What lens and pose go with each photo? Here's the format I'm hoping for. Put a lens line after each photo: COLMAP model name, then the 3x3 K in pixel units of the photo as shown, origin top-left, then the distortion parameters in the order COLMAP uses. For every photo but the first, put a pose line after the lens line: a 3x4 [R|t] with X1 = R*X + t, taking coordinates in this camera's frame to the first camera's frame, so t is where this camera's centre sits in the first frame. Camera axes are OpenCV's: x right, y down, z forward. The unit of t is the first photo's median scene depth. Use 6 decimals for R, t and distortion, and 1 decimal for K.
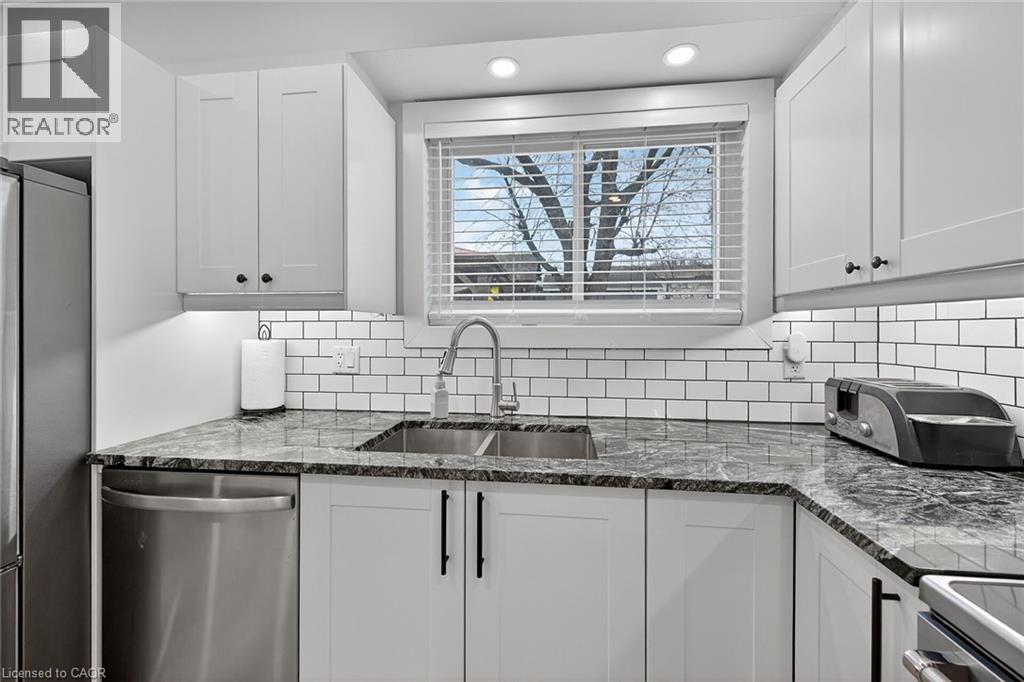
lens RADIAL K [[410.4, 0, 511.7], [0, 410.4, 332.1], [0, 0, 1]] dist [0.000572, -0.000055]
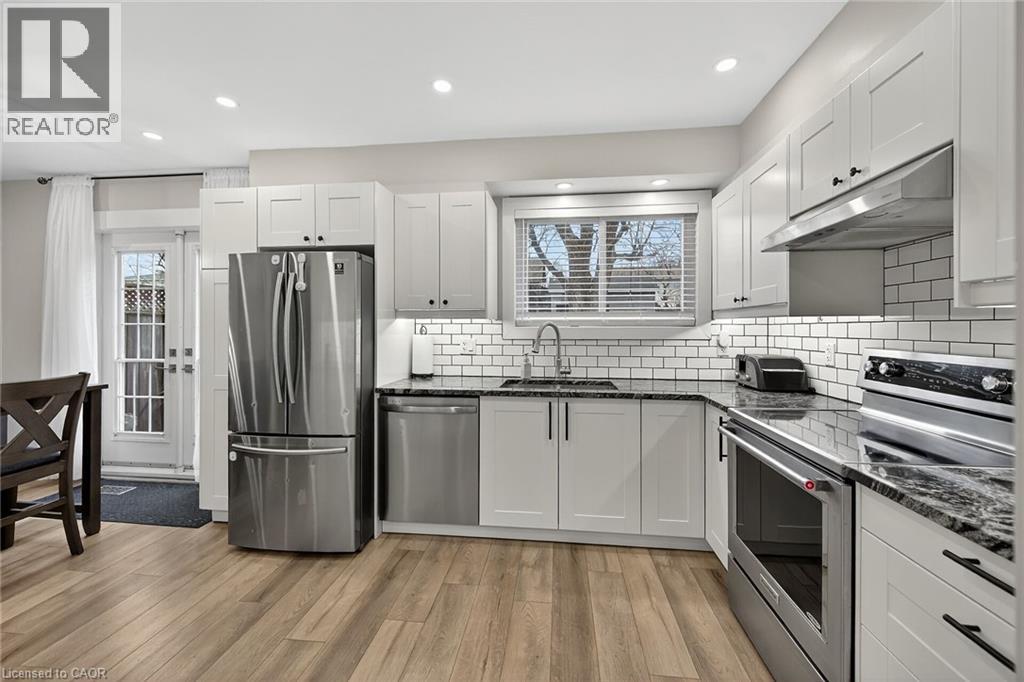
lens RADIAL K [[410.6, 0, 521.0], [0, 410.6, 329.9], [0, 0, 1]] dist [-0.000523, -0.000011]
pose [[0.999734, 0.000402, 0.023069, -0.243683], [-0.000314, 0.999993, -0.003816, 0.005508], [-0.023070, 0.003808, 0.999727, -0.789680]]
